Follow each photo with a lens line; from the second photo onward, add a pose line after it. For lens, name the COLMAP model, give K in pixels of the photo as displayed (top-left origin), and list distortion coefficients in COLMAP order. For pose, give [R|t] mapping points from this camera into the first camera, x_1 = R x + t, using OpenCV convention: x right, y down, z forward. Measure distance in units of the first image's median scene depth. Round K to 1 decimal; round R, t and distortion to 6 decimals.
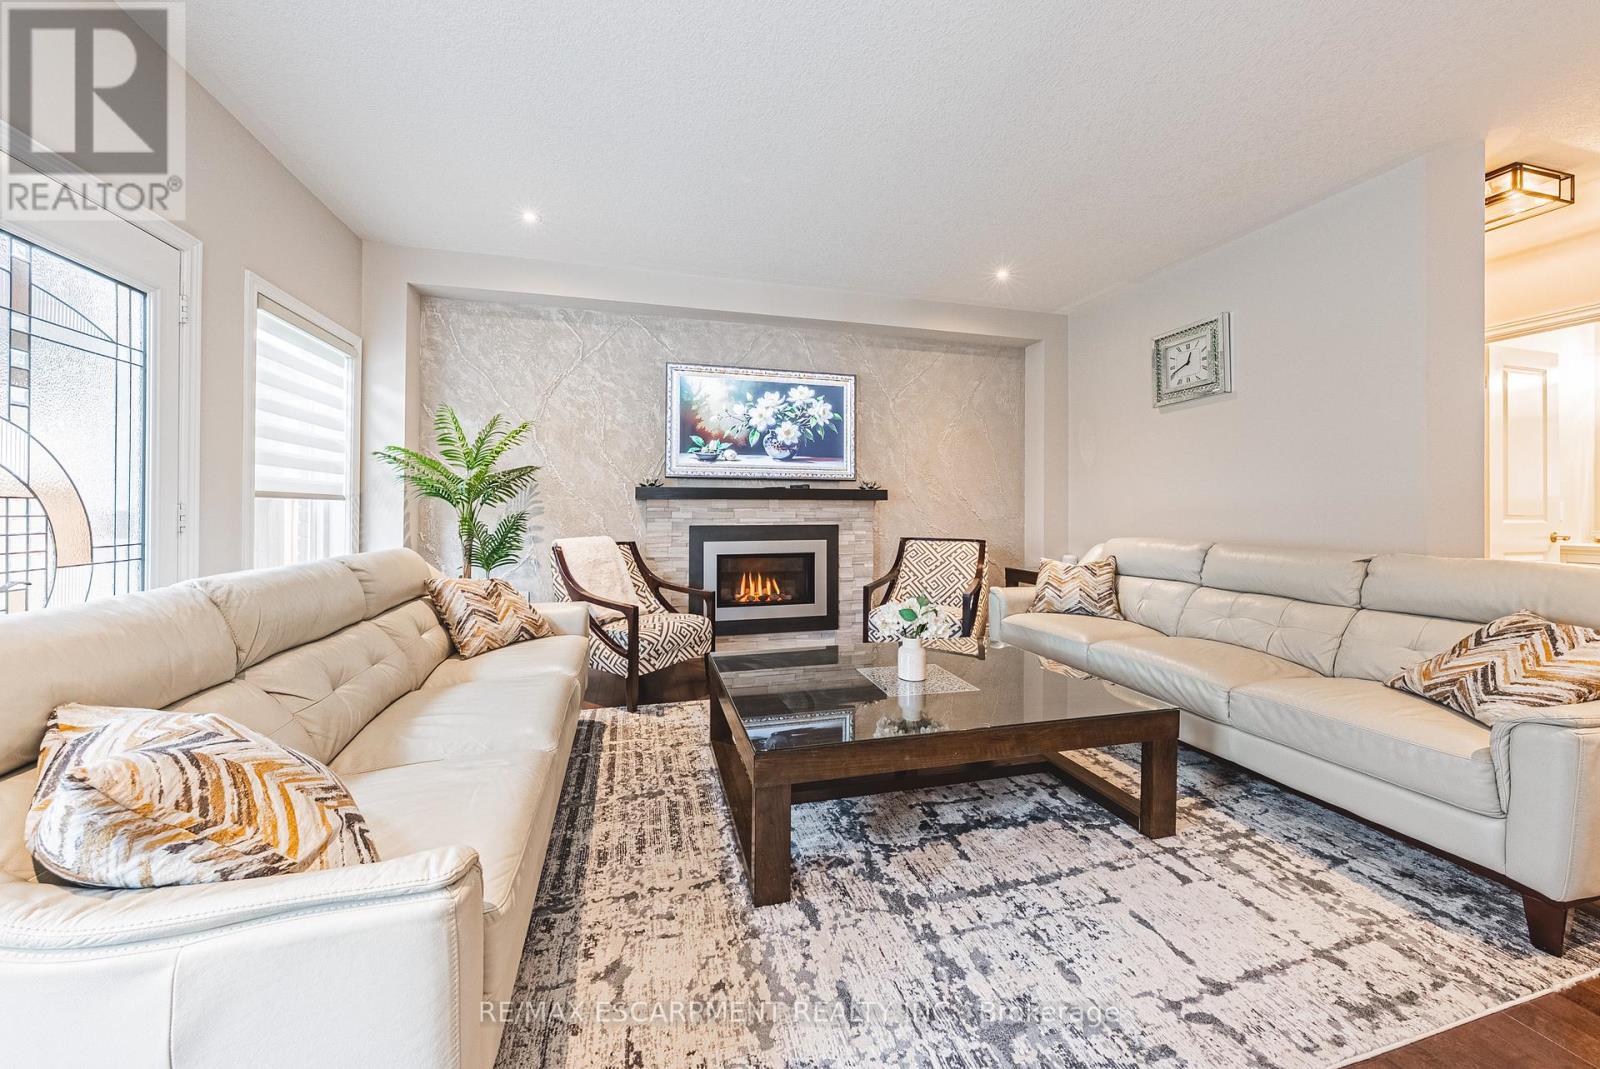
lens RADIAL K [[658.0, 0, 849.8], [0, 658.0, 532.7], [0, 0, 1]] dist [-0.002784, -0.000059]
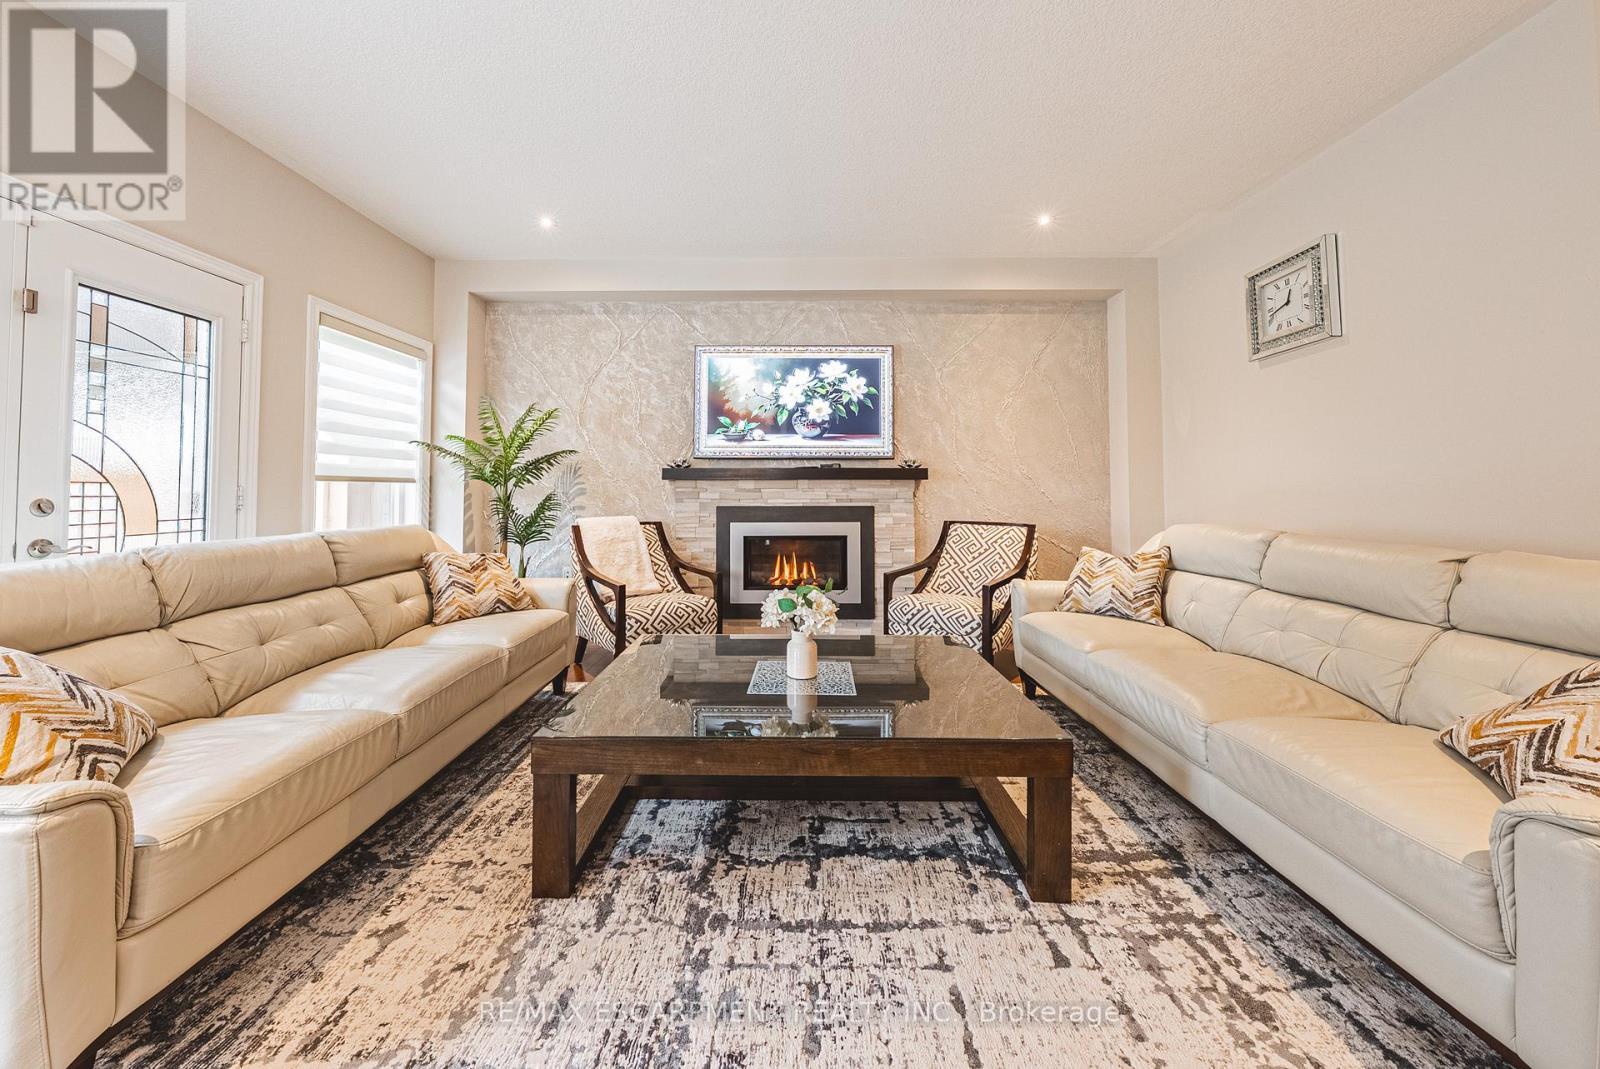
lens RADIAL K [[686.7, 0, 797.7], [0, 686.7, 490.5], [0, 0, 1]] dist [-0.002963, -0.000385]
pose [[0.951057, -0.001915, -0.309009, 0.242946], [-0.008639, 0.999425, -0.032783, -0.001937], [0.308895, 0.033848, 0.950494, 0.056484]]
